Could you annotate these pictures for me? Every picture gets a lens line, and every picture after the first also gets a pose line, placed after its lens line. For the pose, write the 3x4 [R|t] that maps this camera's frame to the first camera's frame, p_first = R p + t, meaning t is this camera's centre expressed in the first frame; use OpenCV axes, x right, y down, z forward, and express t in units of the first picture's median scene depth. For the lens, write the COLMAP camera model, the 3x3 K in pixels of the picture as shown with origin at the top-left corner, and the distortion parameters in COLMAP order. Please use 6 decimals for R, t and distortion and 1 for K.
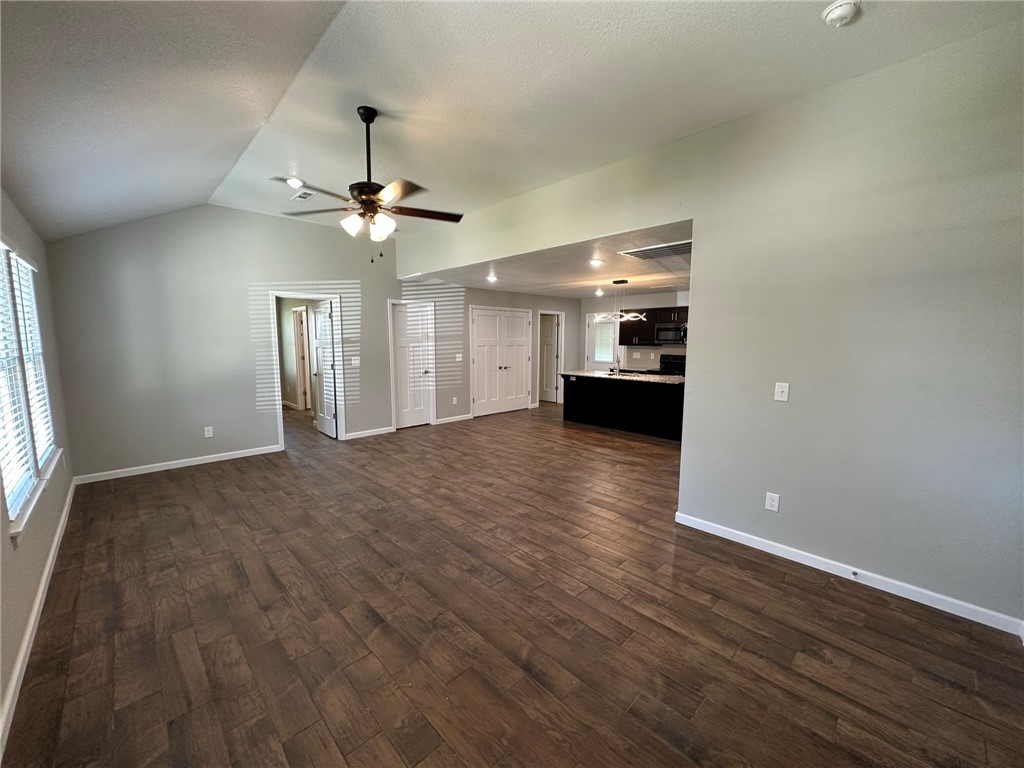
lens RADIAL K [[408.4, 0, 511.1], [0, 408.4, 385.5], [0, 0, 1]] dist [-0.002121, 0.000415]
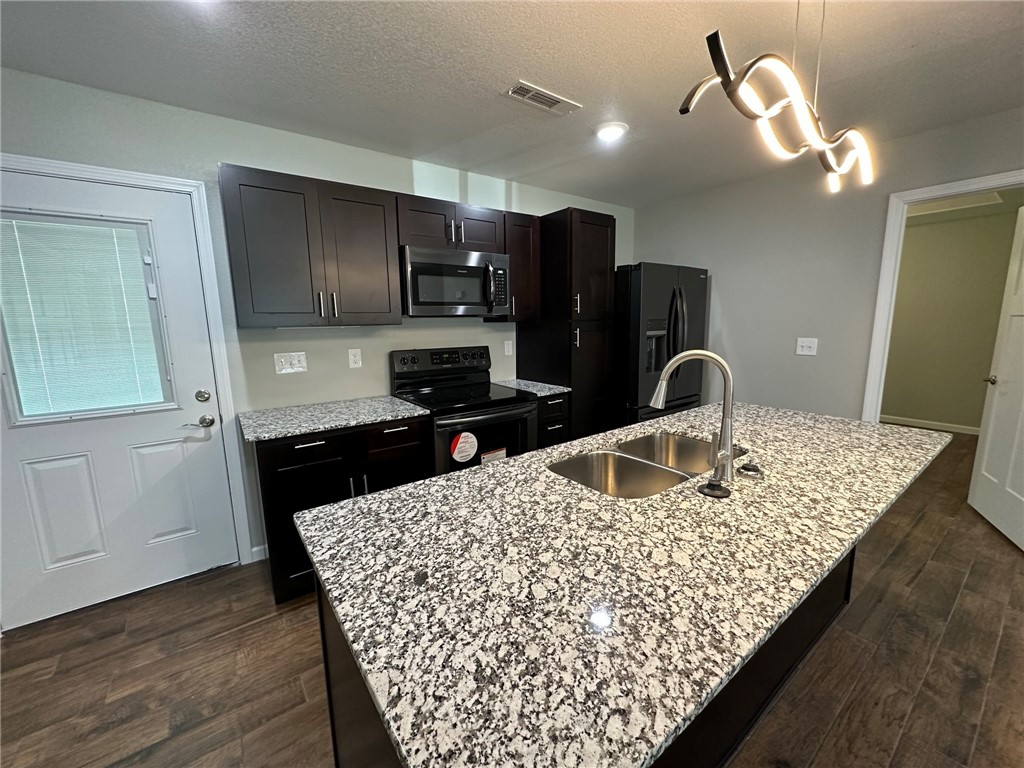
lens RADIAL K [[408.4, 0, 511.1], [0, 408.4, 385.5], [0, 0, 1]] dist [-0.002121, 0.000415]
pose [[0.135672, -0.166817, 0.976609, 0.111086], [0.131218, 0.980065, 0.149179, -0.153735], [-0.982026, 0.107909, 0.154857, 1.553603]]
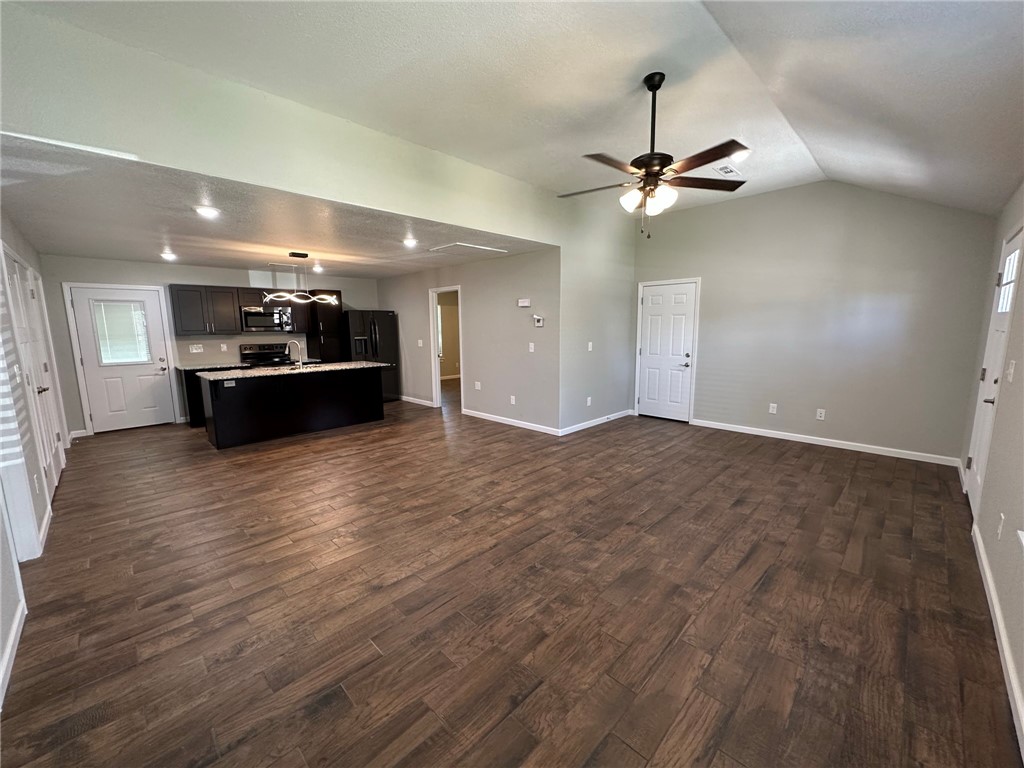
lens RADIAL K [[408.4, 0, 511.1], [0, 408.4, 385.5], [0, 0, 1]] dist [-0.002121, 0.000415]
pose [[-0.016927, -0.149047, 0.988685, -0.834723], [0.126516, 0.980560, 0.149988, -0.090213], [-0.991820, 0.127624, 0.002259, 0.848705]]
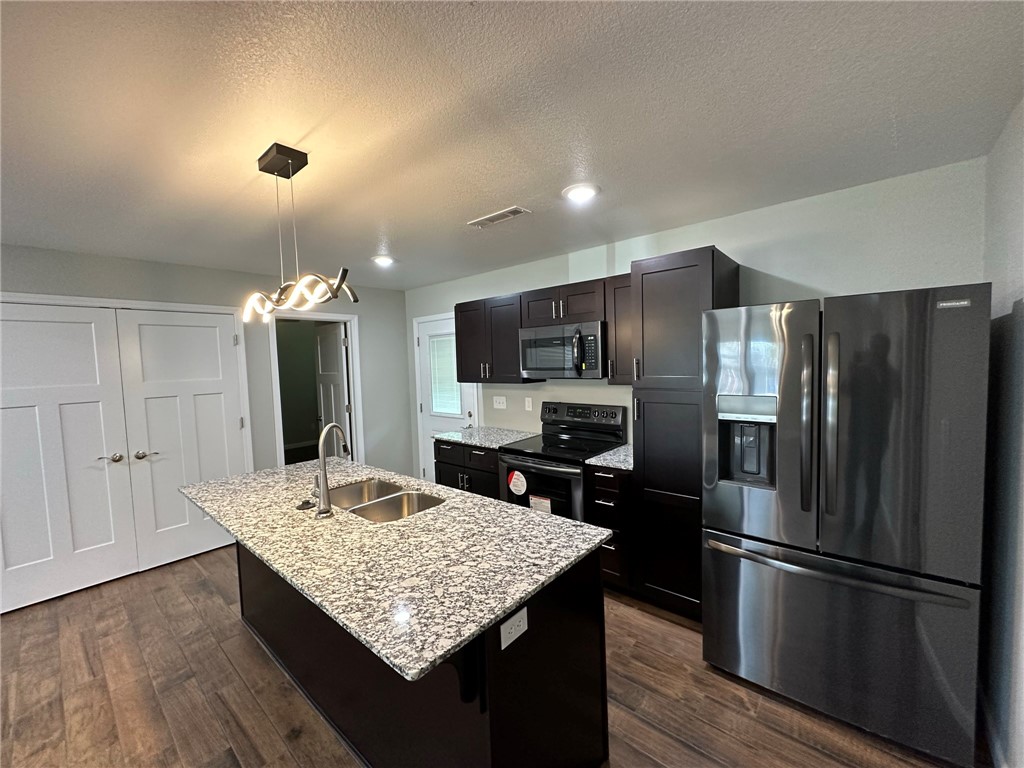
lens RADIAL K [[408.4, 0, 511.1], [0, 408.4, 385.5], [0, 0, 1]] dist [-0.002121, 0.000415]
pose [[0.995612, -0.042423, 0.083403, 0.538533], [0.047089, 0.997387, -0.054796, -0.128336], [-0.080860, 0.058483, 0.995008, 1.037991]]
